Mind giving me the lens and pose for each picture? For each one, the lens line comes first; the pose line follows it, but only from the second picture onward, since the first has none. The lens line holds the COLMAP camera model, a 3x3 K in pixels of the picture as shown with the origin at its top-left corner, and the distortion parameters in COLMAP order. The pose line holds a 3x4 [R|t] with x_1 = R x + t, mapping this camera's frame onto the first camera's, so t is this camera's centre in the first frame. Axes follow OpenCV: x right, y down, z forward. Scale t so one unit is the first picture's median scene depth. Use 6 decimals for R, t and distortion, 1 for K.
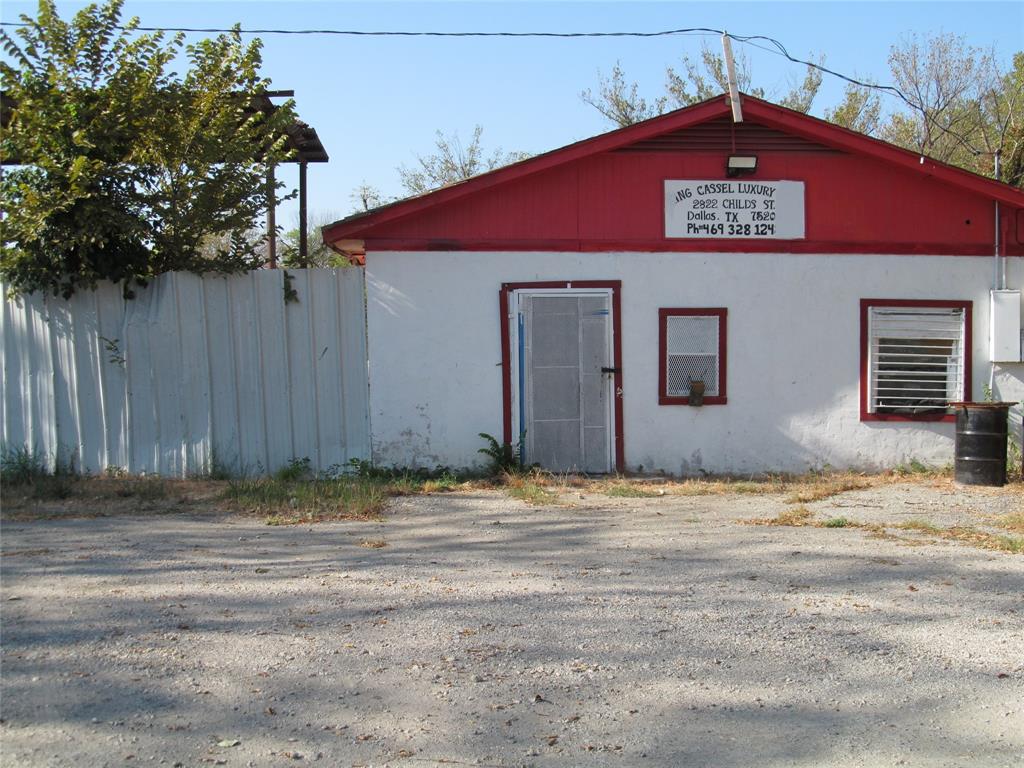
lens RADIAL K [[1396.7, 0, 512.1], [0, 1396.7, 386.8], [0, 0, 1]] dist [-0.168031, 0.000000]
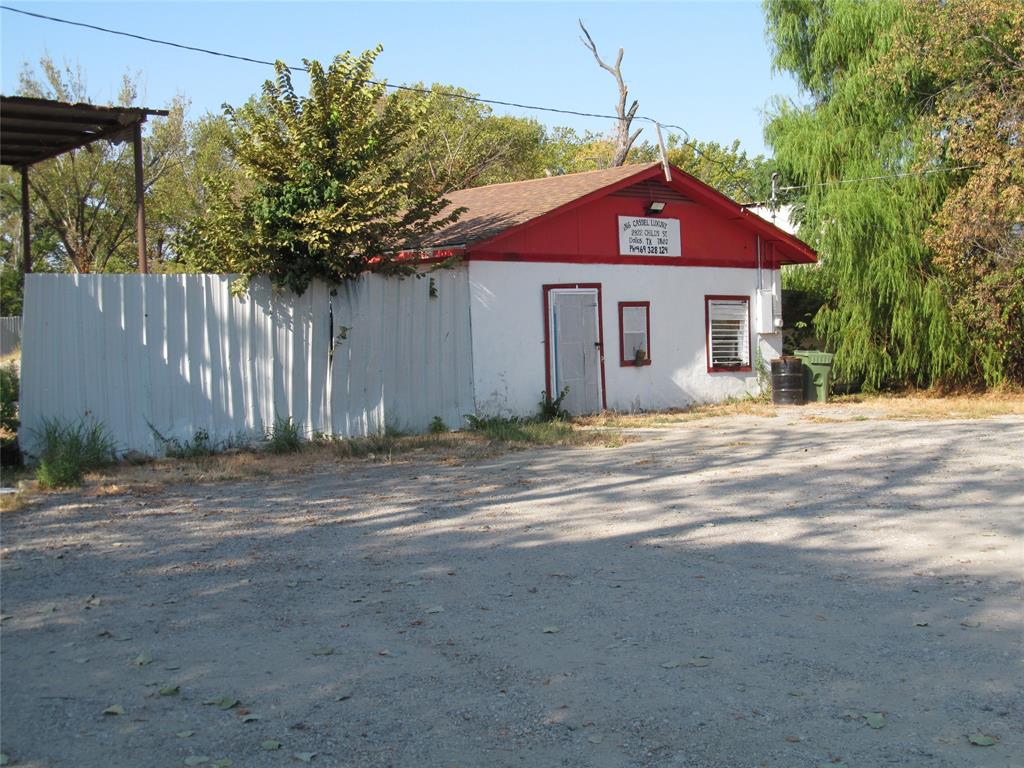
lens RADIAL K [[1396.7, 0, 512.4], [0, 1396.7, 381.5], [0, 0, 1]] dist [-0.168031, 0.000000]
pose [[0.734442, -0.042823, 0.677319, -0.992822], [0.038398, 0.999031, 0.021526, -0.007667], [-0.677584, 0.010199, 0.735374, -0.020037]]
